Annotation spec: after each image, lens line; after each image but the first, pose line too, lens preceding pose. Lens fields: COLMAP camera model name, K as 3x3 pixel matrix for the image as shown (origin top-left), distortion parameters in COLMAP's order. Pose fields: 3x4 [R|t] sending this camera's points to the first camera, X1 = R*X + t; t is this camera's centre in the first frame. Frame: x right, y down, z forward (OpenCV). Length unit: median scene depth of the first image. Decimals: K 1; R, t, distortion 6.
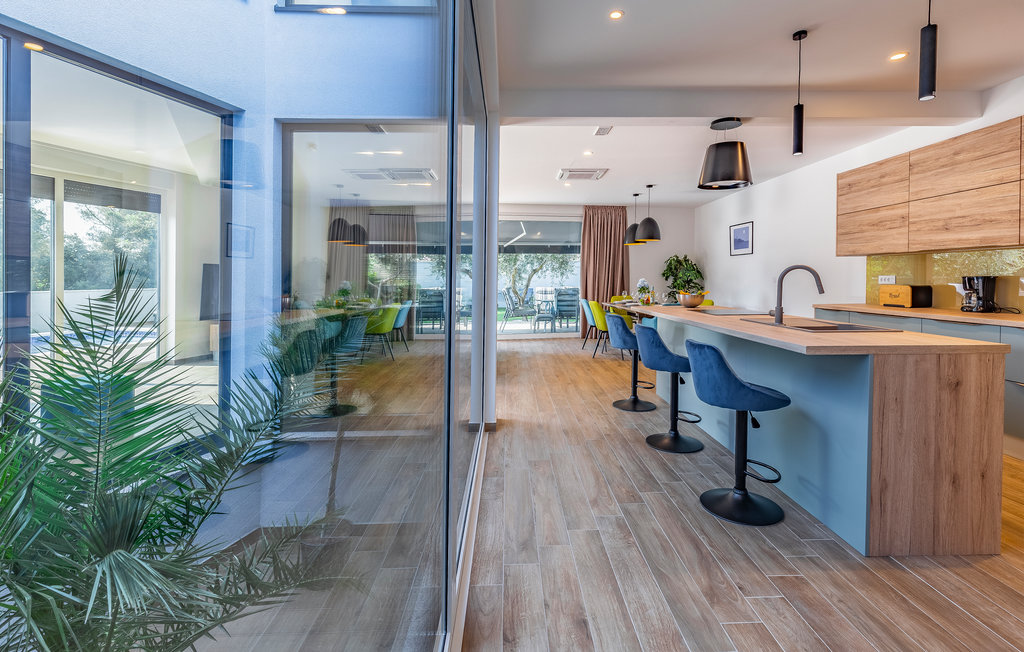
lens RADIAL K [[464.9, 0, 522.3], [0, 464.9, 302.4], [0, 0, 1]] dist [0.010712, -0.002060]
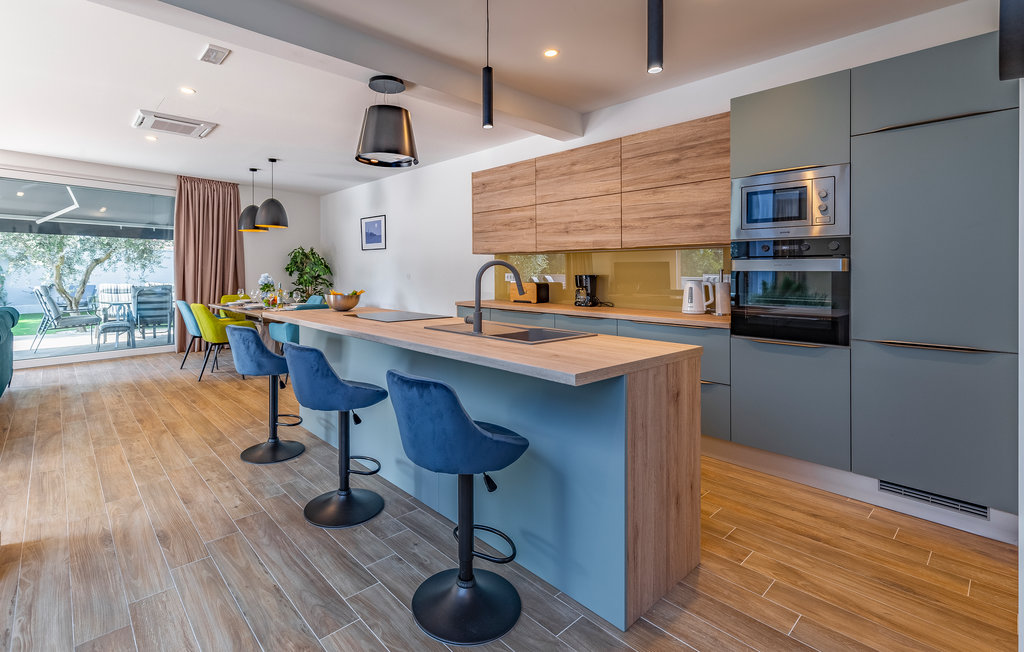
lens RADIAL K [[464.9, 0, 463.0], [0, 464.9, 295.0], [0, 0, 1]] dist [0.010712, -0.002060]
pose [[0.773840, -0.020091, 0.633062, 0.017377], [0.023259, 0.999724, 0.003297, -0.015187], [-0.632954, 0.012173, 0.774094, 0.266346]]
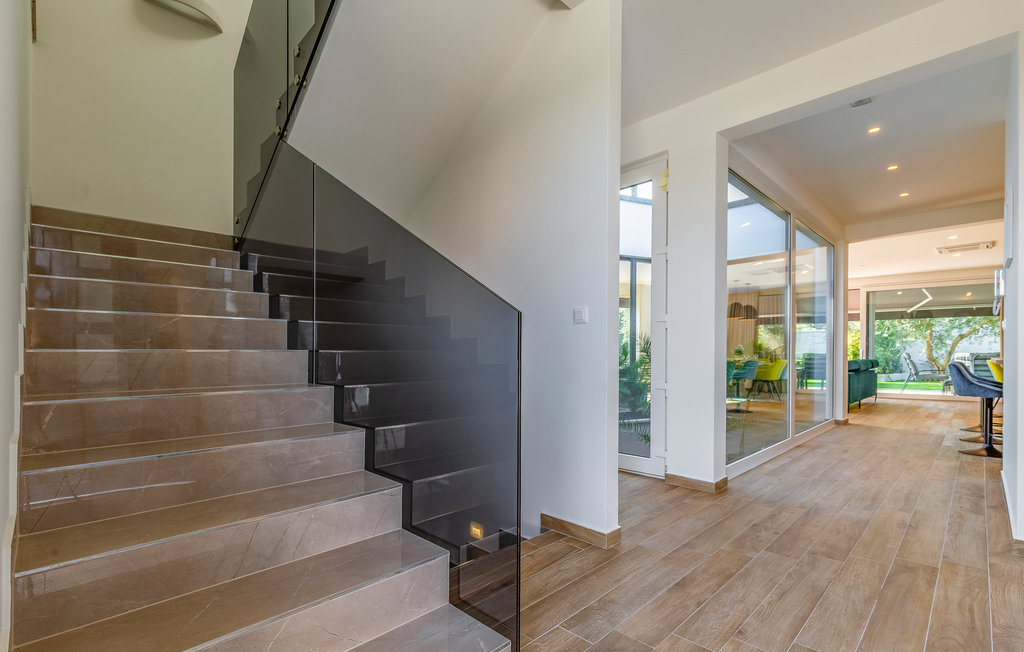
lens RADIAL K [[464.9, 0, 485.1], [0, 464.9, 353.5], [0, 0, 1]] dist [0.010712, -0.002060]
pose [[0.660907, 0.001343, -0.750467, 0.309564], [-0.038476, 0.998744, -0.032097, 0.096136], [0.749481, 0.050088, 0.660128, -0.919792]]
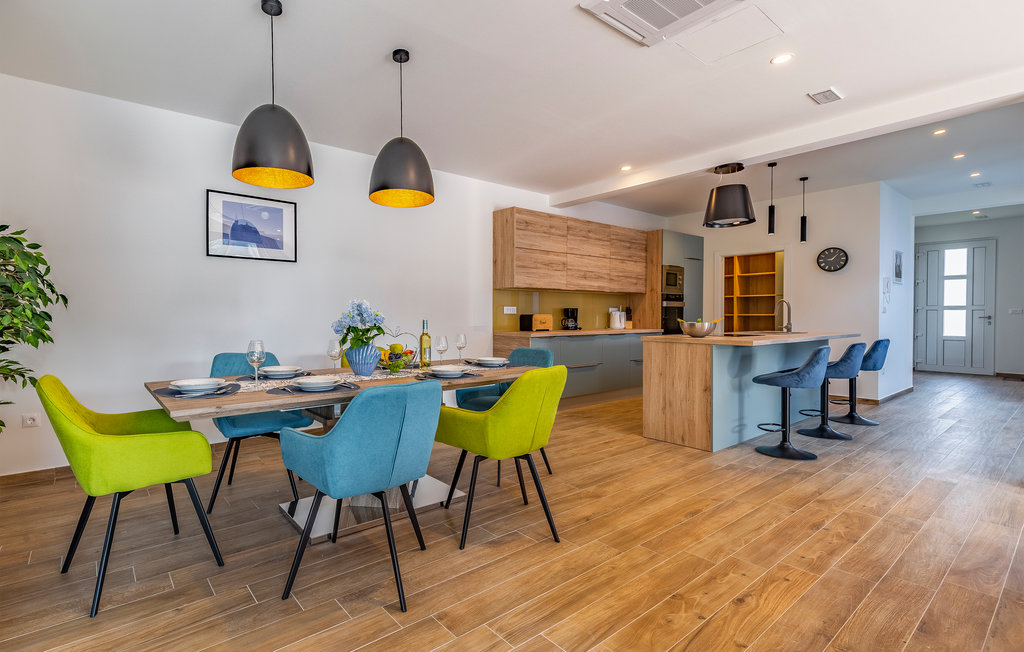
lens RADIAL K [[464.9, 0, 450.7], [0, 464.9, 328.8], [0, 0, 1]] dist [0.010712, -0.002060]
pose [[-0.562708, -0.014792, 0.826524, -0.111145], [0.047929, 0.997574, 0.050485, -0.074317], [-0.825265, 0.068023, -0.560634, 1.942472]]
